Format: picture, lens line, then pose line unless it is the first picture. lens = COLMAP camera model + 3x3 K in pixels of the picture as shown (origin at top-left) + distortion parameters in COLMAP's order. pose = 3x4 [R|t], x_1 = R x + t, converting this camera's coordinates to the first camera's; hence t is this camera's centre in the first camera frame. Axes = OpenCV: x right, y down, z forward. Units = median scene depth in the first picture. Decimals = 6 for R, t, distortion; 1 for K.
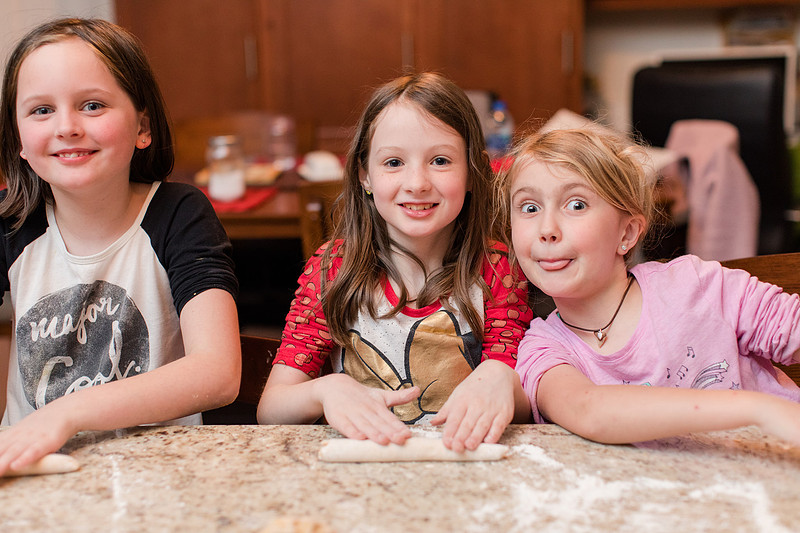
lens RADIAL K [[1133.3, 0, 403.5], [0, 1133.3, 256.5], [0, 0, 1]] dist [0.001428, 0.000000]
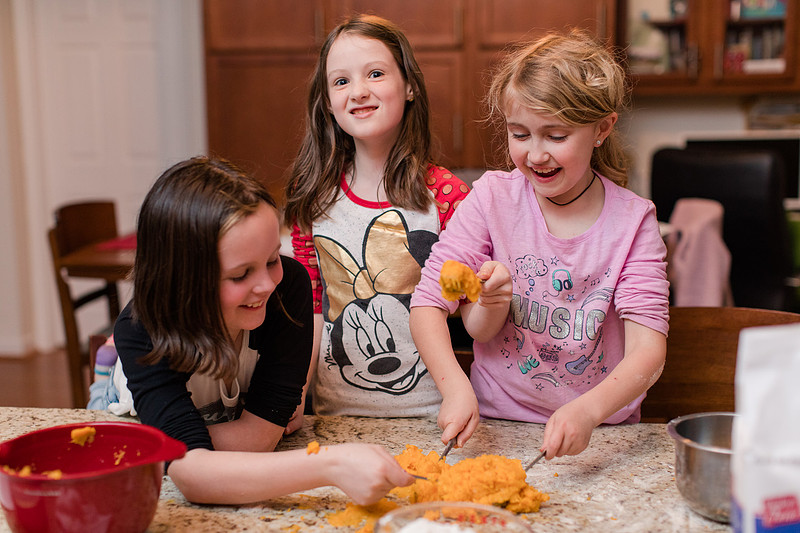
lens RADIAL K [[1133.3, 0, 412.6], [0, 1133.3, 265.4], [0, 0, 1]] dist [0.001428, 0.000000]
pose [[0.997659, 0.024140, -0.063988, 0.092670], [-0.026988, 0.998666, -0.044014, 0.017442], [0.062840, 0.045637, 0.996980, -0.369614]]
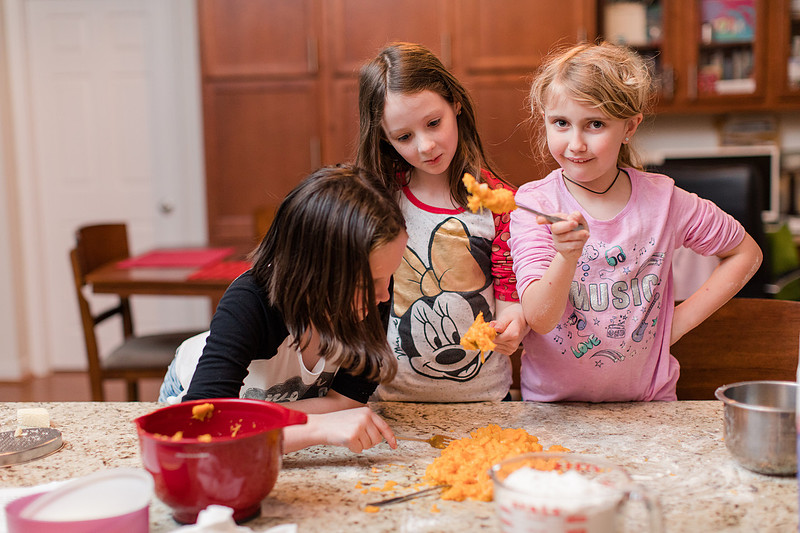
lens RADIAL K [[1133.3, 0, 397.1], [0, 1133.3, 272.5], [0, 0, 1]] dist [0.001428, 0.000000]
pose [[0.999364, 0.006137, -0.035121, -0.019231], [-0.008319, 0.998022, -0.062307, 0.058426], [0.034670, 0.062559, 0.997439, -0.505487]]
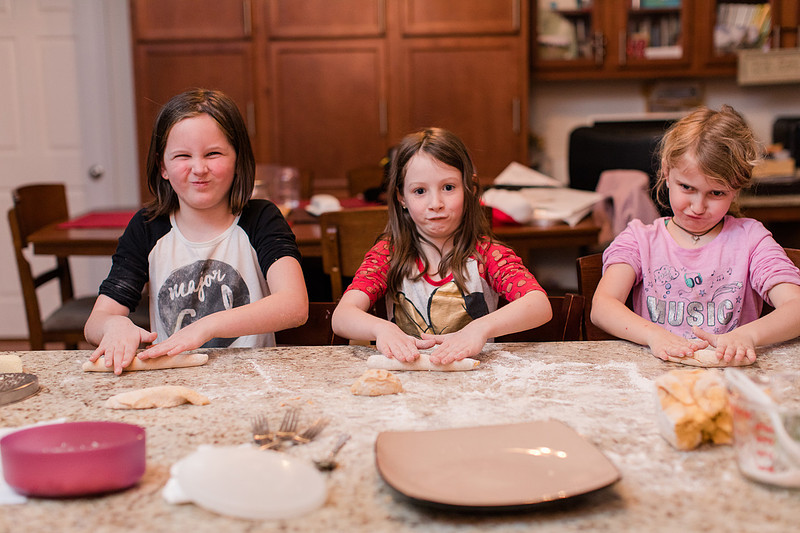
lens RADIAL K [[1133.3, 0, 401.5], [0, 1133.3, 275.0], [0, 0, 1]] dist [0.001428, 0.000000]
pose [[0.999001, -0.001319, 0.044671, -0.087118], [0.003068, 0.999230, -0.039106, 0.097281], [-0.044585, 0.039204, 0.998236, -0.525161]]
